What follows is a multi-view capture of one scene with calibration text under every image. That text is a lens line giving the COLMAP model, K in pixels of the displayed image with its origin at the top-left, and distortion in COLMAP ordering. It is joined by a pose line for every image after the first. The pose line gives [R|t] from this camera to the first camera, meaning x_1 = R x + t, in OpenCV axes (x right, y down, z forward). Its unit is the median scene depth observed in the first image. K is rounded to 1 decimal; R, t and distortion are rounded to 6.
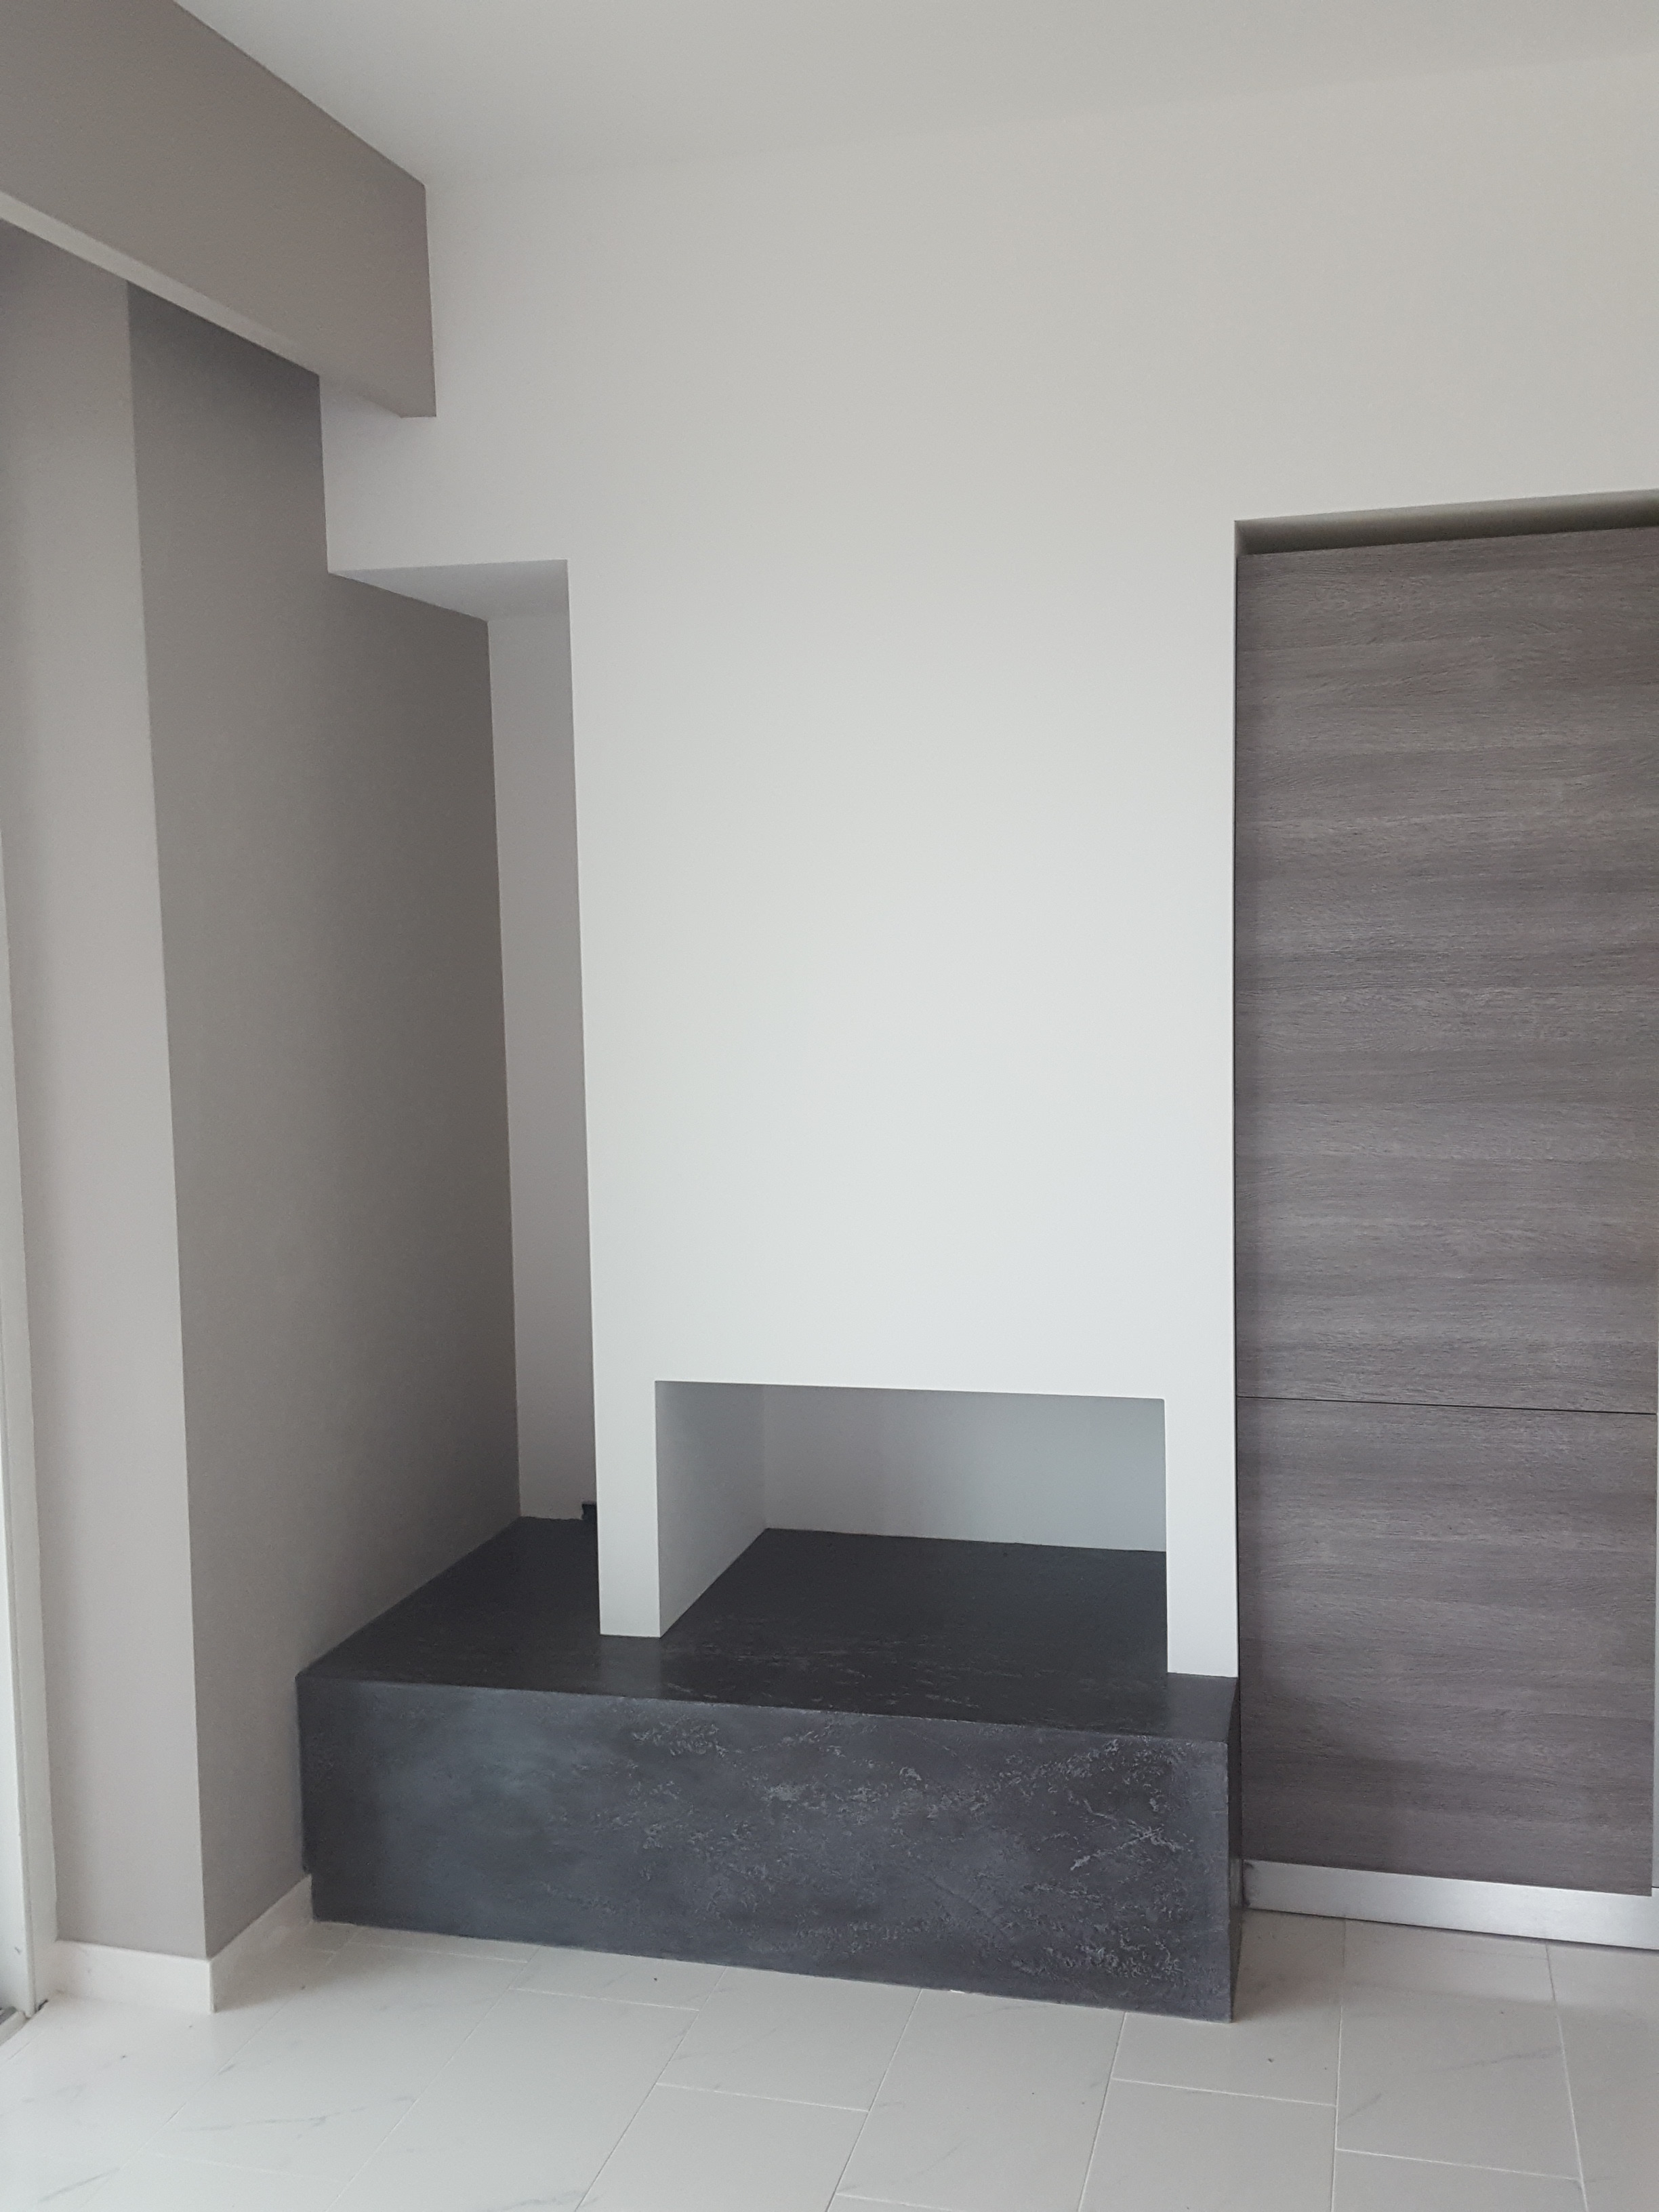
lens RADIAL K [[2182.5, 0, 815.4], [0, 2182.5, 1106.7], [0, 0, 1]] dist [0.219835, -0.452000]
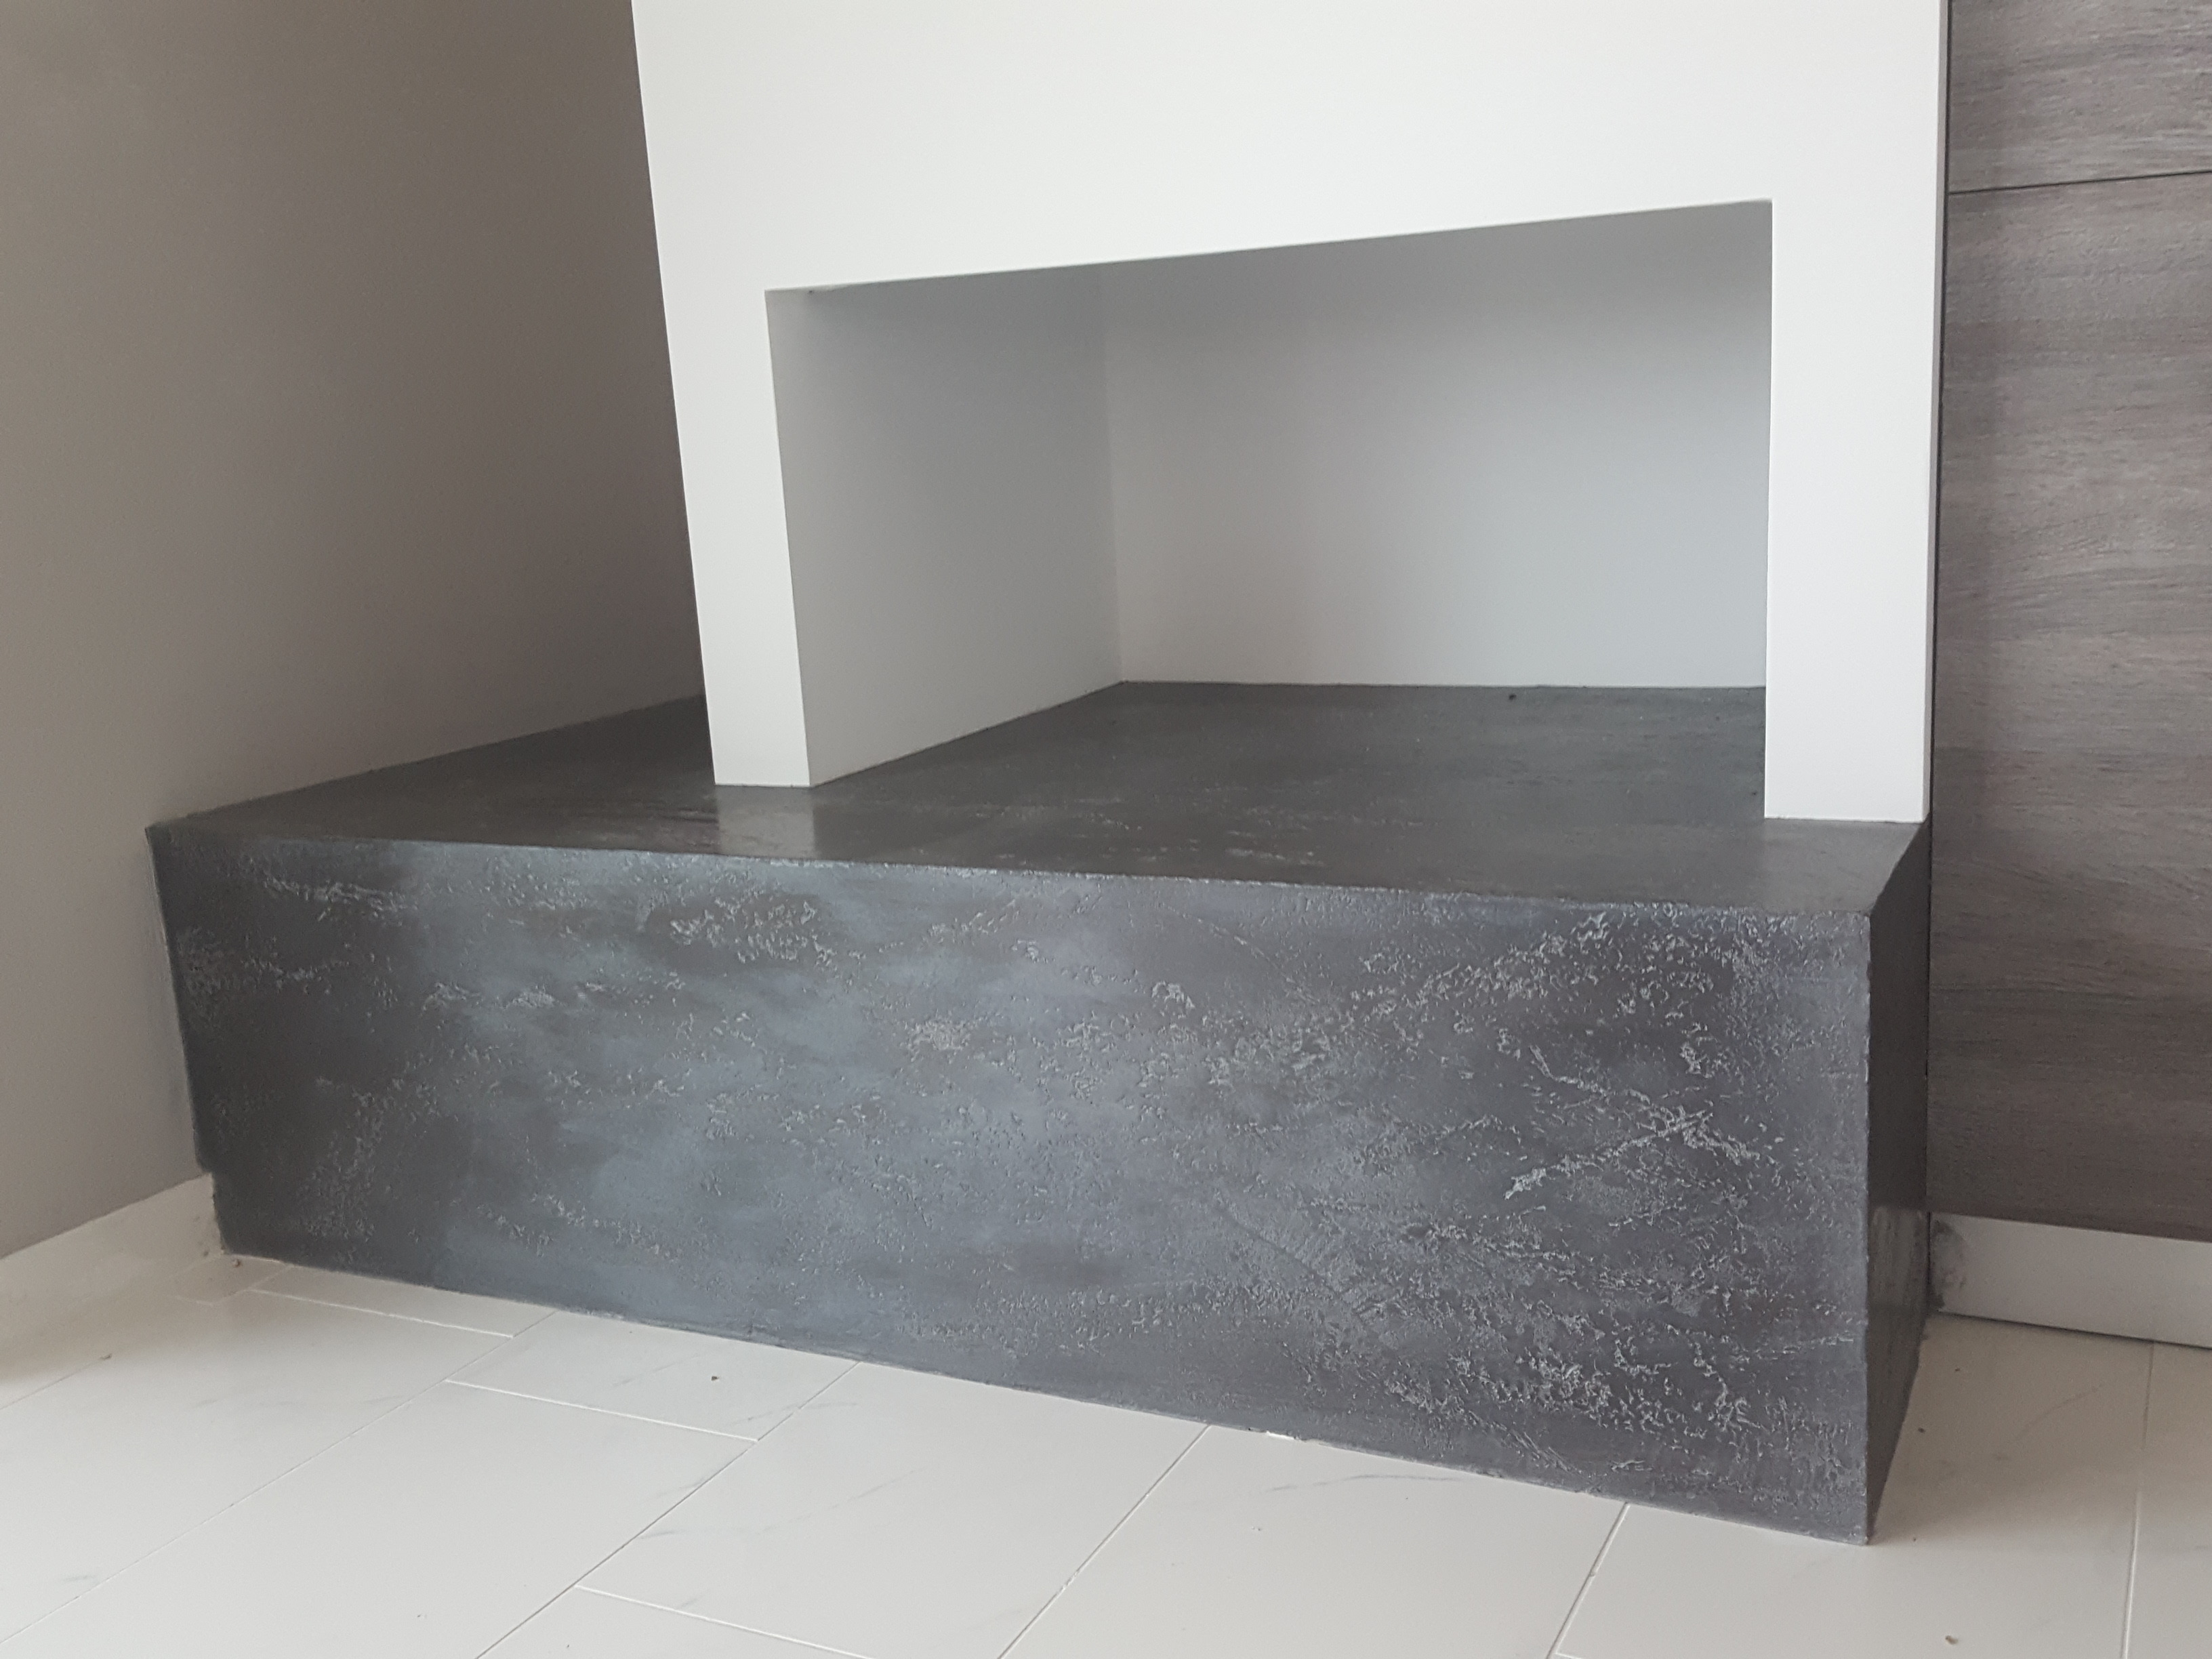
lens RADIAL K [[2182.5, 0, 1106.0], [0, 2182.5, 829.5], [0, 0, 1]] dist [0.219835, -0.452000]
pose [[0.978014, 0.007402, -0.208407, 0.127293], [0.015517, 0.994017, 0.108122, 0.215221], [0.207960, -0.108978, 0.972048, 0.545839]]
